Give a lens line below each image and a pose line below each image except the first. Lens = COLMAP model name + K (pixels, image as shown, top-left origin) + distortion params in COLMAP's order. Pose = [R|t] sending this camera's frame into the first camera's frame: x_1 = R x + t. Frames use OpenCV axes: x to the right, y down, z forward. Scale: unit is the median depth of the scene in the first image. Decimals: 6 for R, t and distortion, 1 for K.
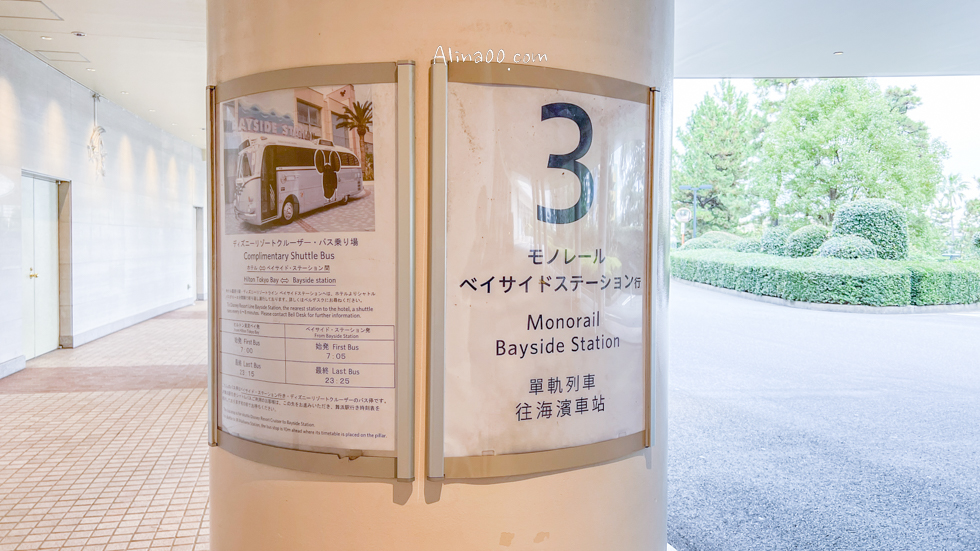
lens RADIAL K [[972.1, 0, 493.1], [0, 972.1, 276.7], [0, 0, 1]] dist [0.017690, 0.000000]
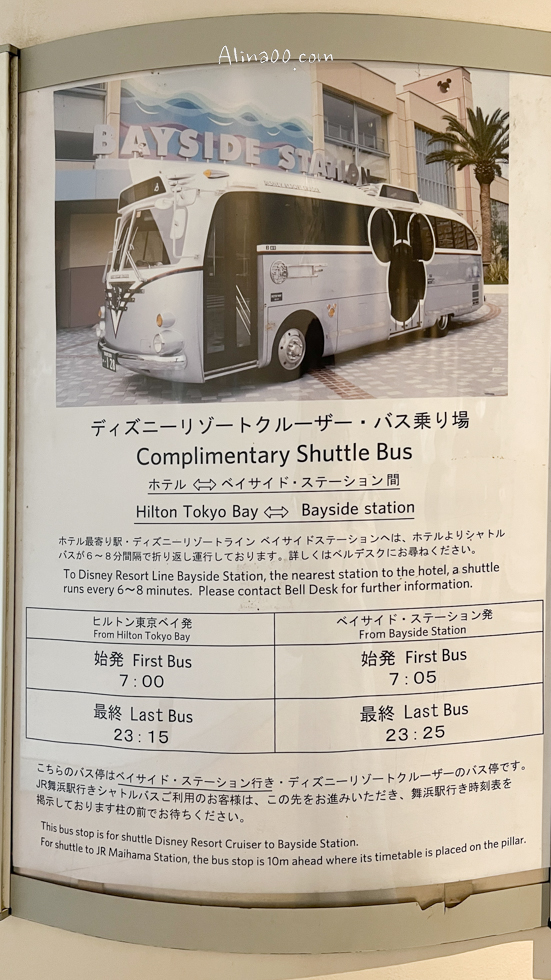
lens RADIAL K [[972.1, 0, 247.2], [0, 972.1, 464.0], [0, 0, 1]] dist [0.017690, 0.000000]
pose [[0.871701, -0.013353, 0.489857, -0.438921], [0.026955, 0.999422, -0.020723, -0.008455], [-0.489297, 0.031268, 0.871557, 0.641453]]
